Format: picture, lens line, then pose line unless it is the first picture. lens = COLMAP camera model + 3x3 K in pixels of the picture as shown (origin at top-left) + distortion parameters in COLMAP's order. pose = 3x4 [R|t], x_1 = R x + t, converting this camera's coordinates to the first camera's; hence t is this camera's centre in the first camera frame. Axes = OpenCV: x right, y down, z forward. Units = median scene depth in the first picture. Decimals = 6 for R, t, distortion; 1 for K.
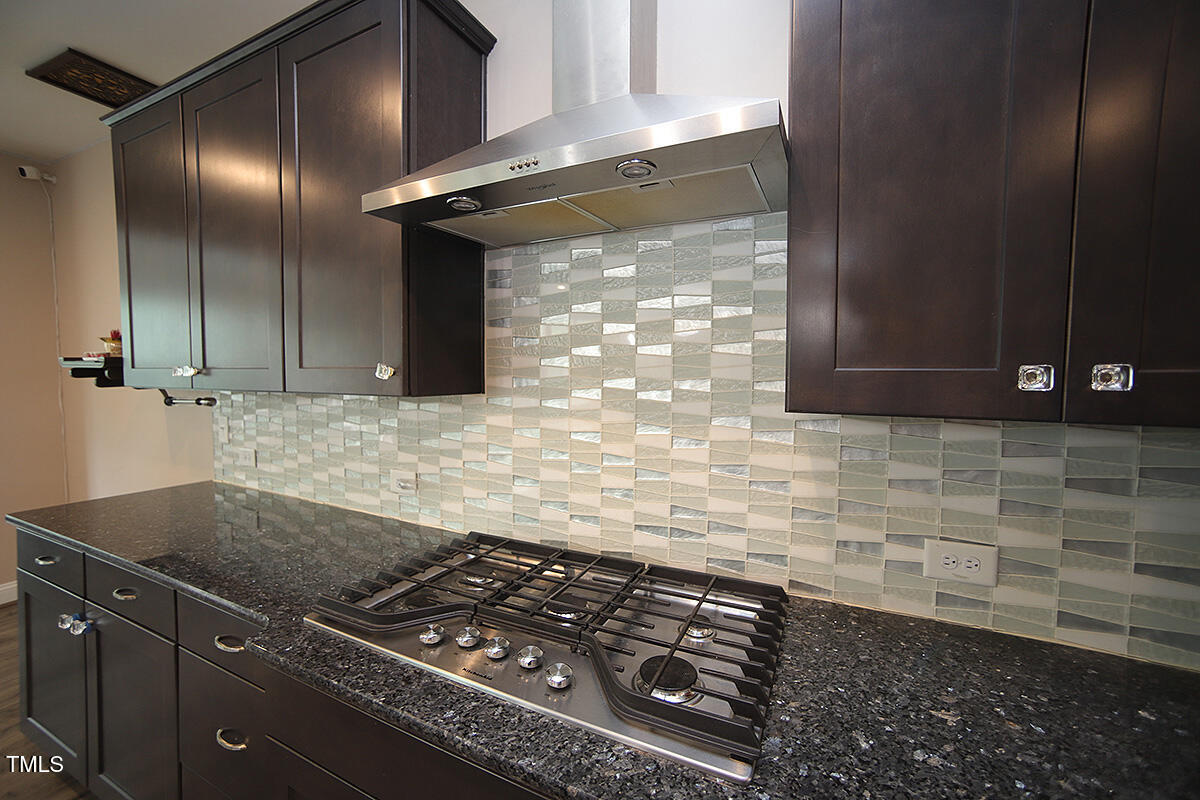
lens RADIAL K [[471.6, 0, 600.4], [0, 471.6, 394.9], [0, 0, 1]] dist [-0.009952, 0.004320]
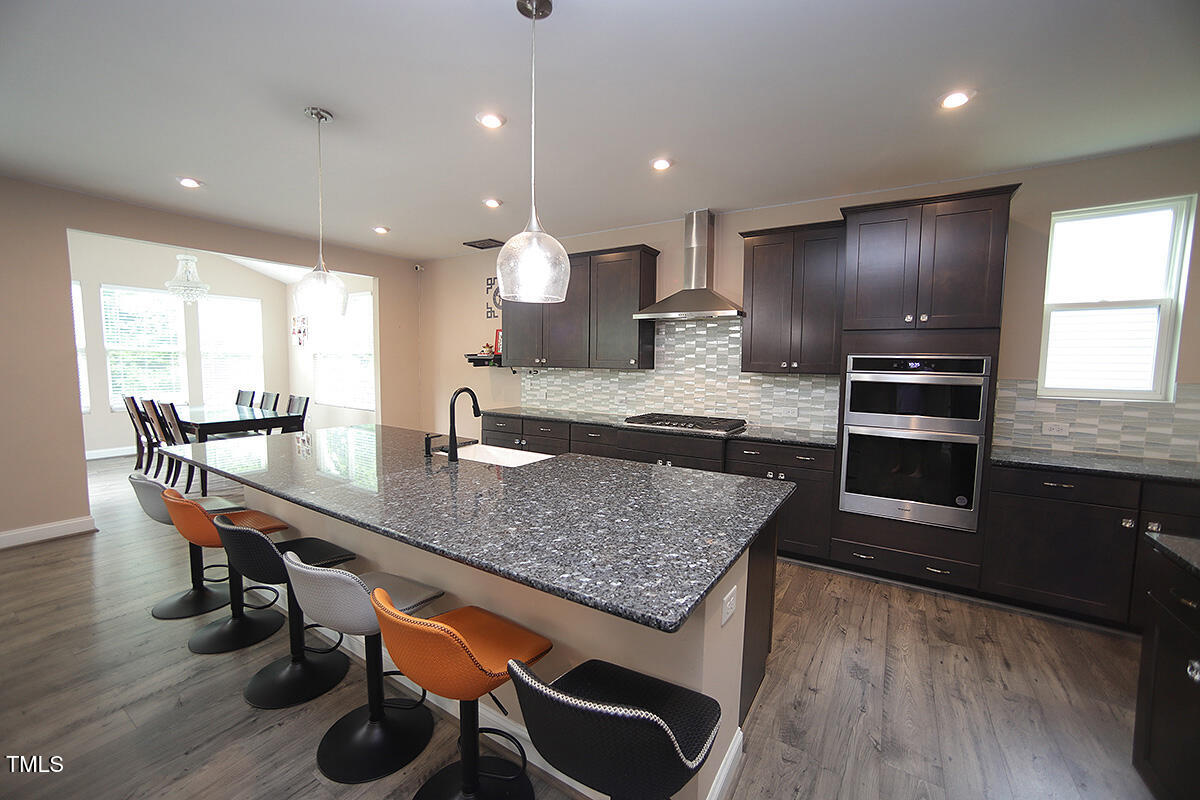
lens RADIAL K [[471.6, 0, 596.7], [0, 471.6, 399.3], [0, 0, 1]] dist [-0.009952, 0.004320]
pose [[0.992906, 0.015495, -0.117886, -0.286451], [-0.011173, 0.999244, 0.037238, 0.093773], [0.118374, -0.035657, 0.992329, -2.348592]]
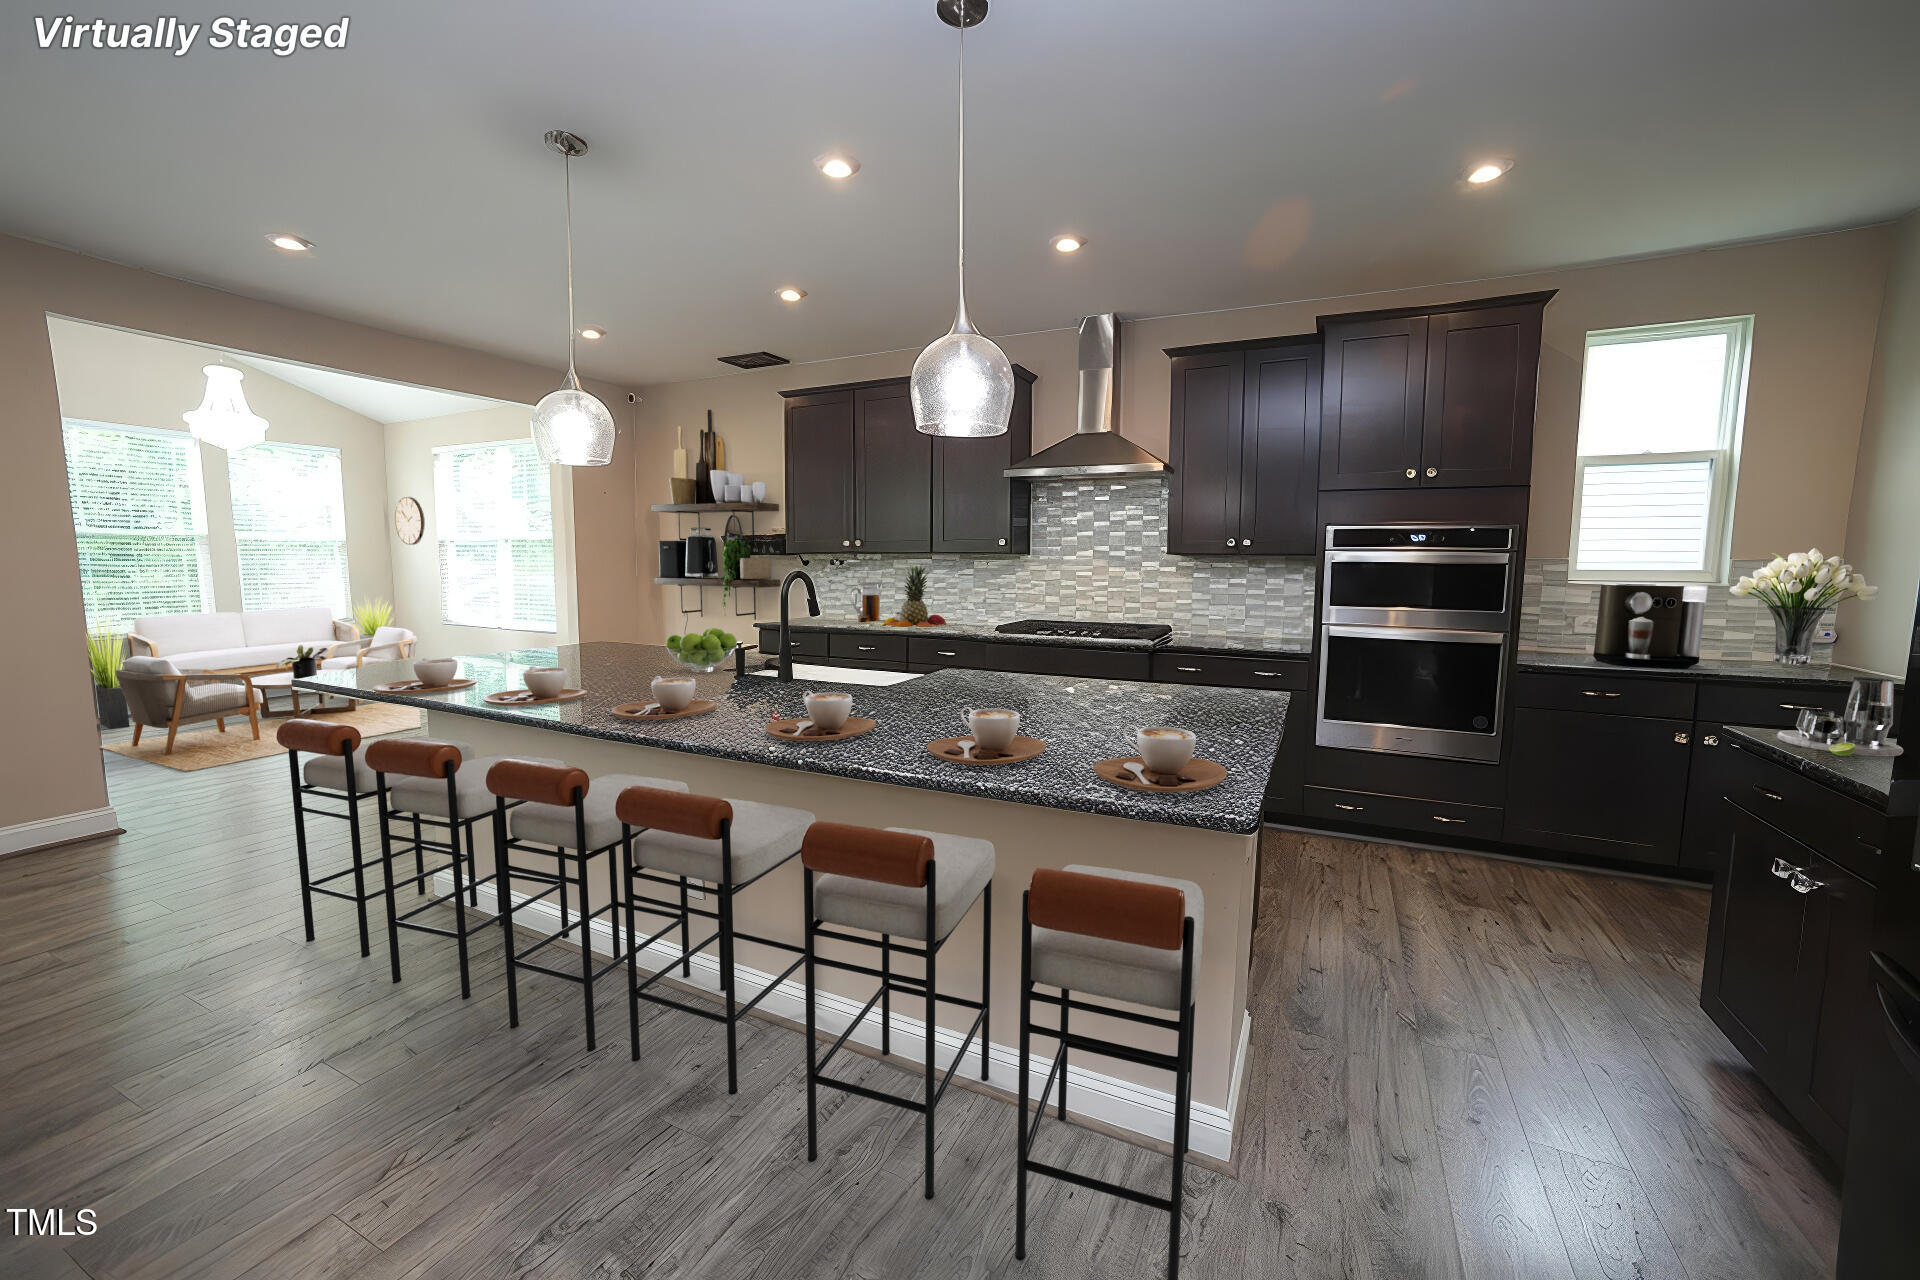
lens RADIAL K [[760.1, 0, 948.2], [0, 760.1, 638.2], [0, 0, 1]] dist [-0.010038, -0.001064]
pose [[0.999988, -0.000711, -0.004900, -0.654799], [0.000992, 0.998339, 0.057599, 0.189887], [0.004851, -0.057603, 0.998328, -2.573036]]
